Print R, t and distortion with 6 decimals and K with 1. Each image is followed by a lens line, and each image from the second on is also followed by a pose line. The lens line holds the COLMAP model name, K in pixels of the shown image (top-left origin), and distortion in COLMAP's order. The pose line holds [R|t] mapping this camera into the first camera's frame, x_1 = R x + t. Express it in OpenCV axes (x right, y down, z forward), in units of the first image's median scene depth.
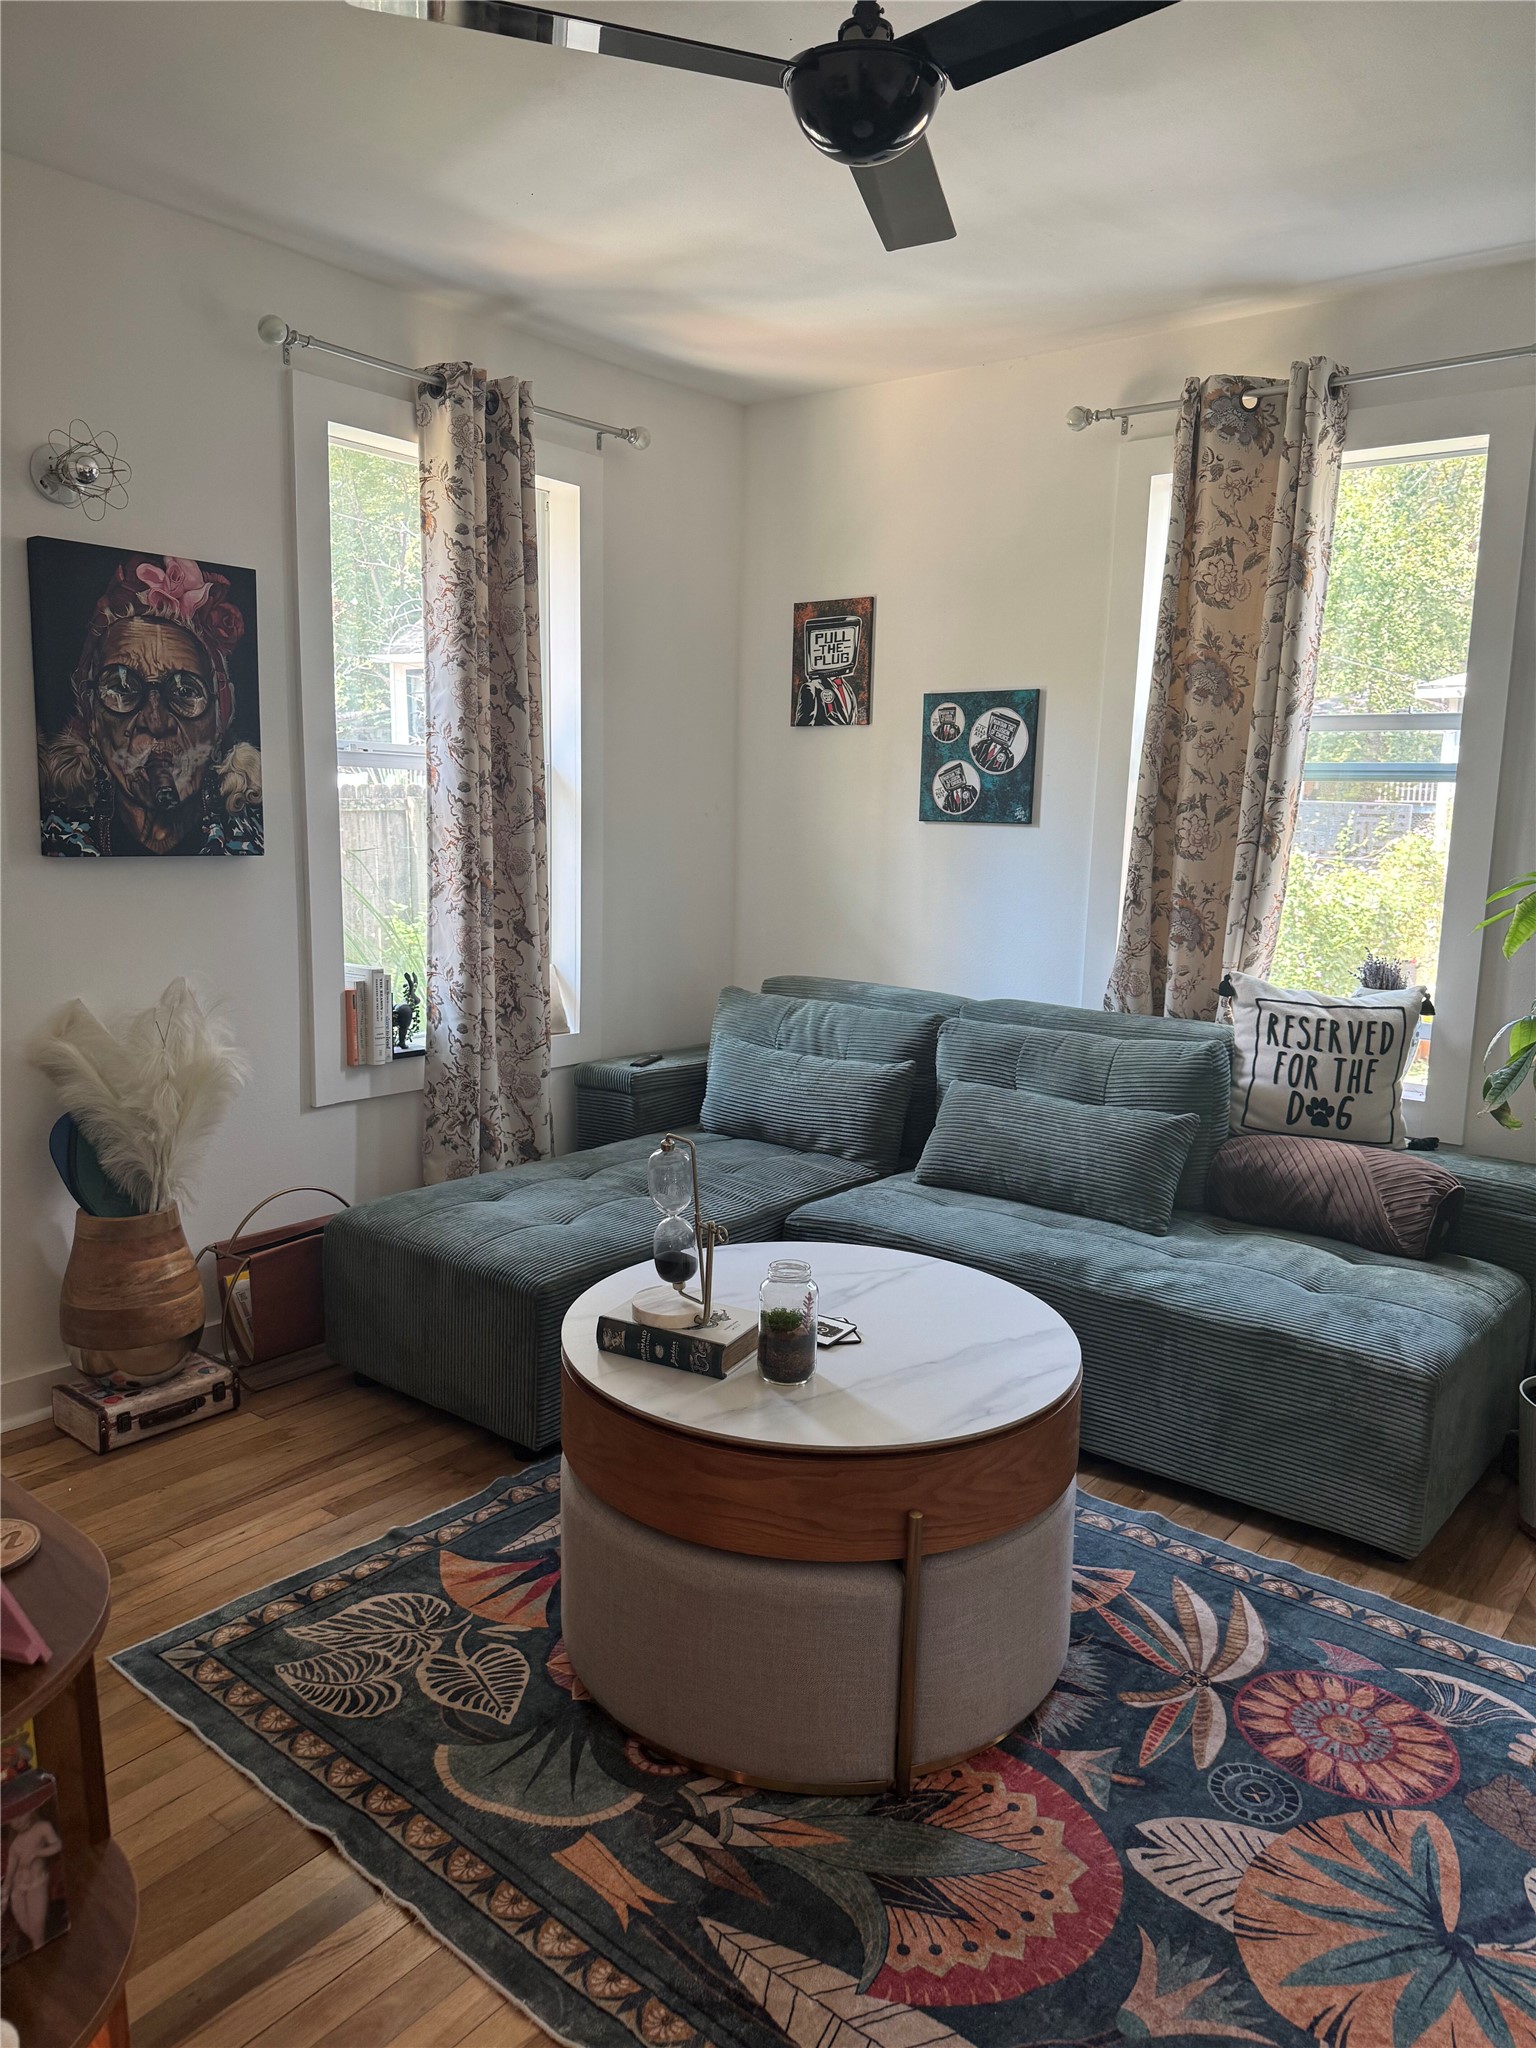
lens RADIAL K [[1446.0, 0, 768.2], [0, 1446.0, 1024.7], [0, 0, 1]] dist [0.046039, -0.054067]
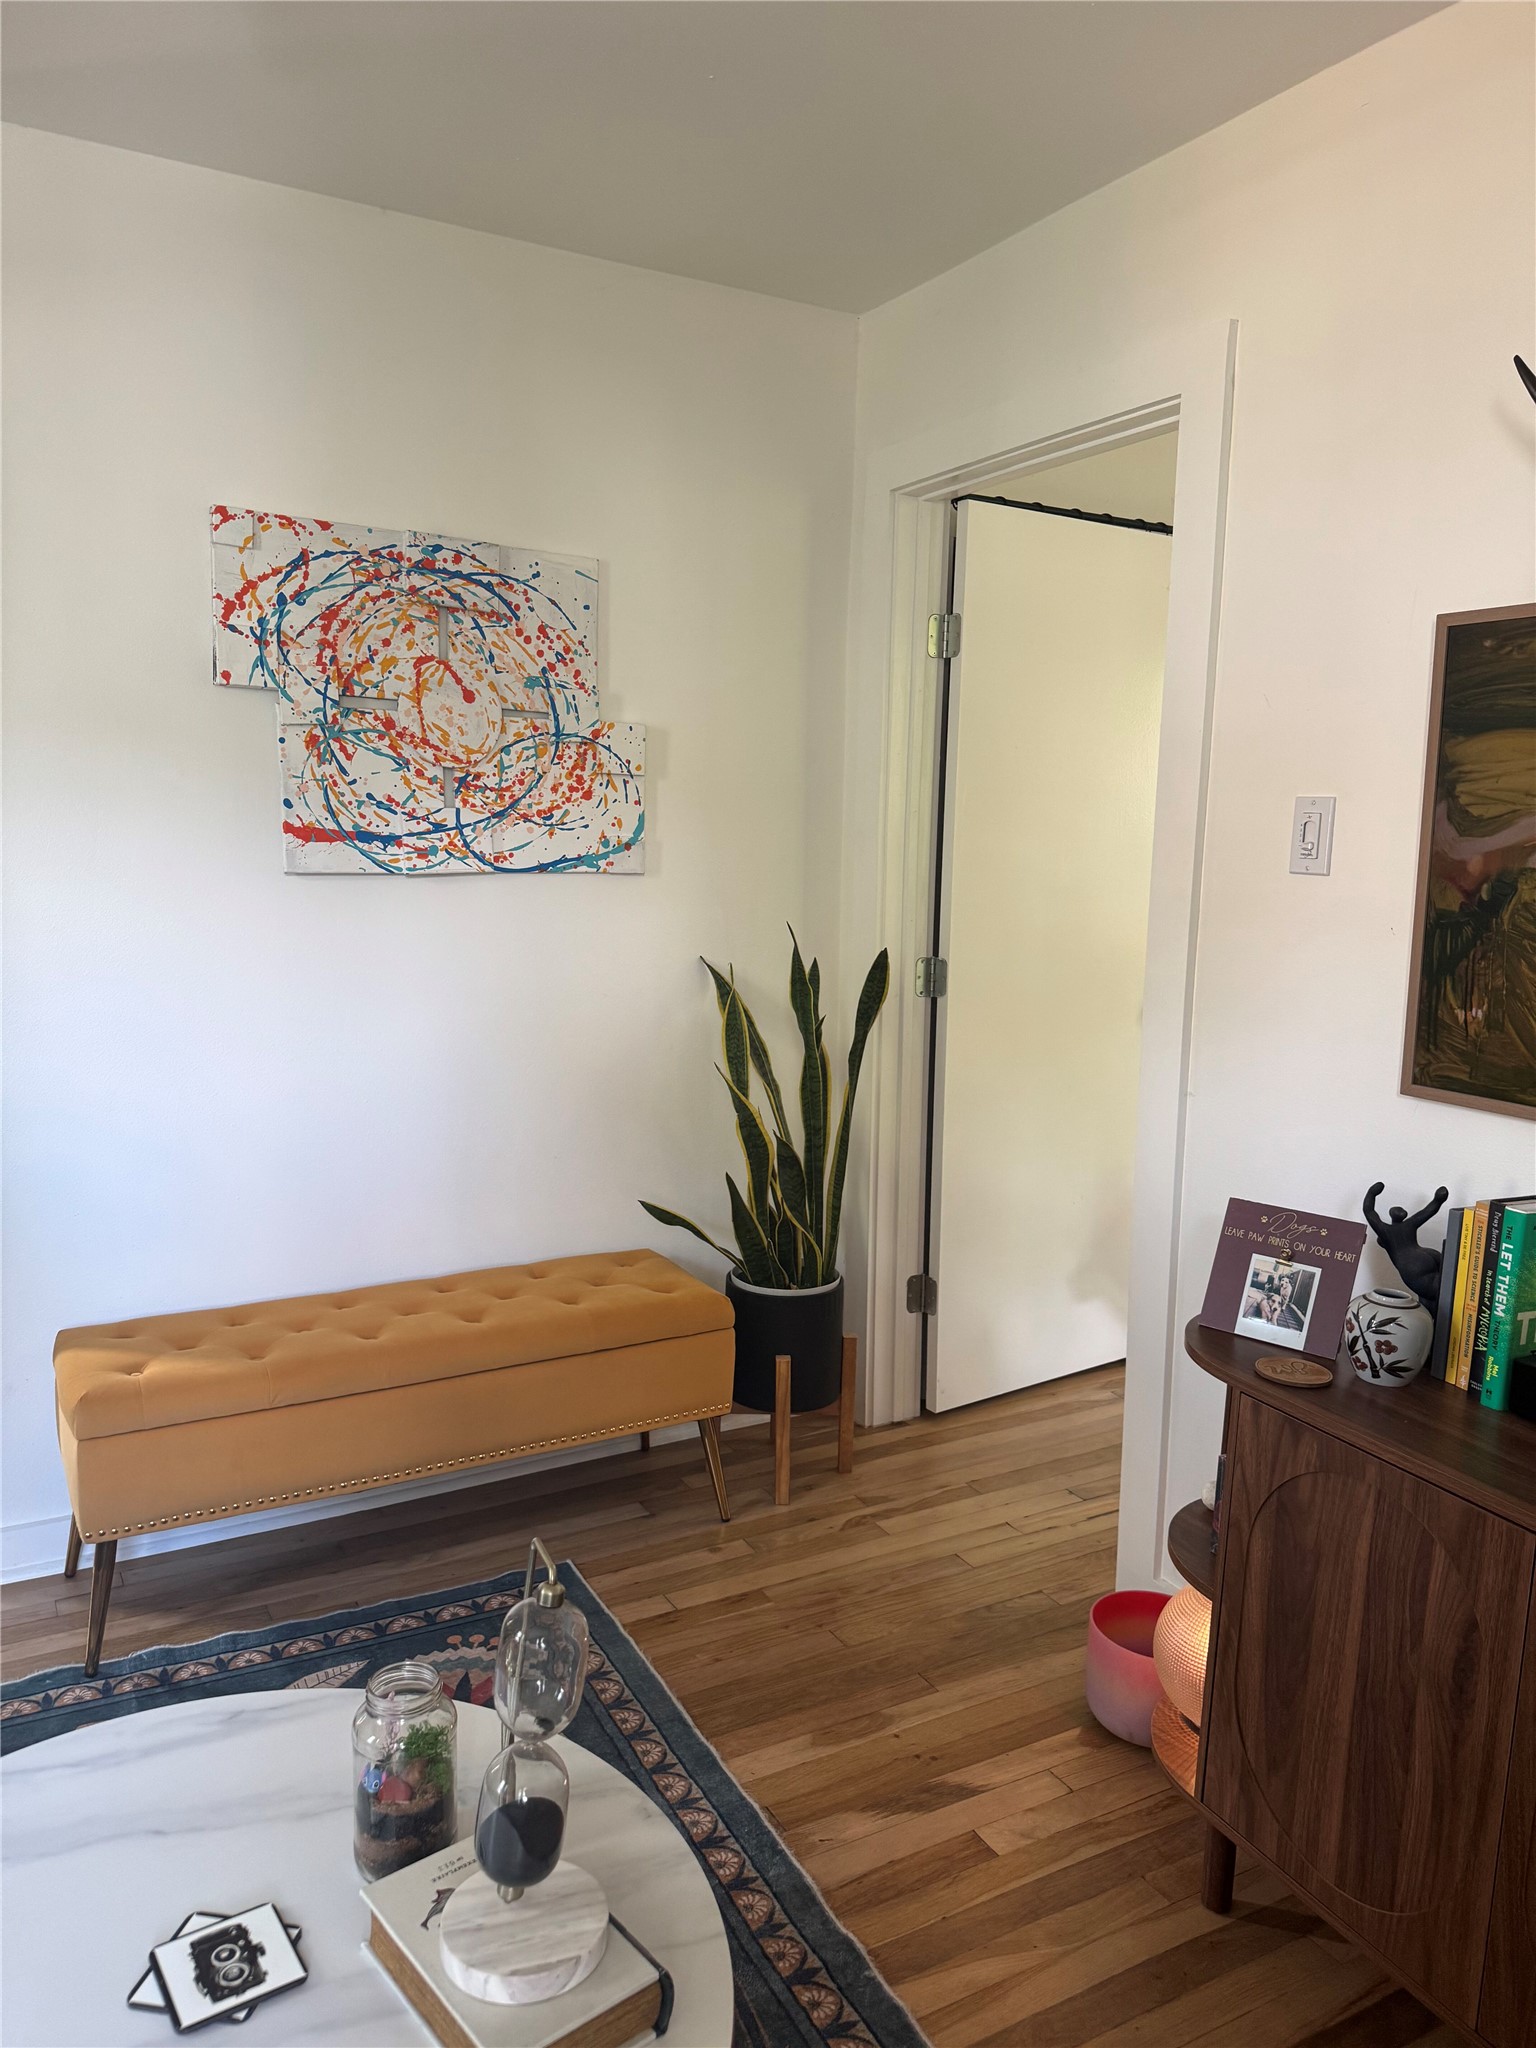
lens RADIAL K [[1446.0, 0, 753.5], [0, 1446.0, 1020.8], [0, 0, 1]] dist [0.046039, -0.054067]
pose [[-0.922261, -0.090351, 0.375860, -0.224267], [0.026981, 0.954886, 0.295743, -0.185108], [-0.385624, 0.282893, -0.878217, 0.985846]]
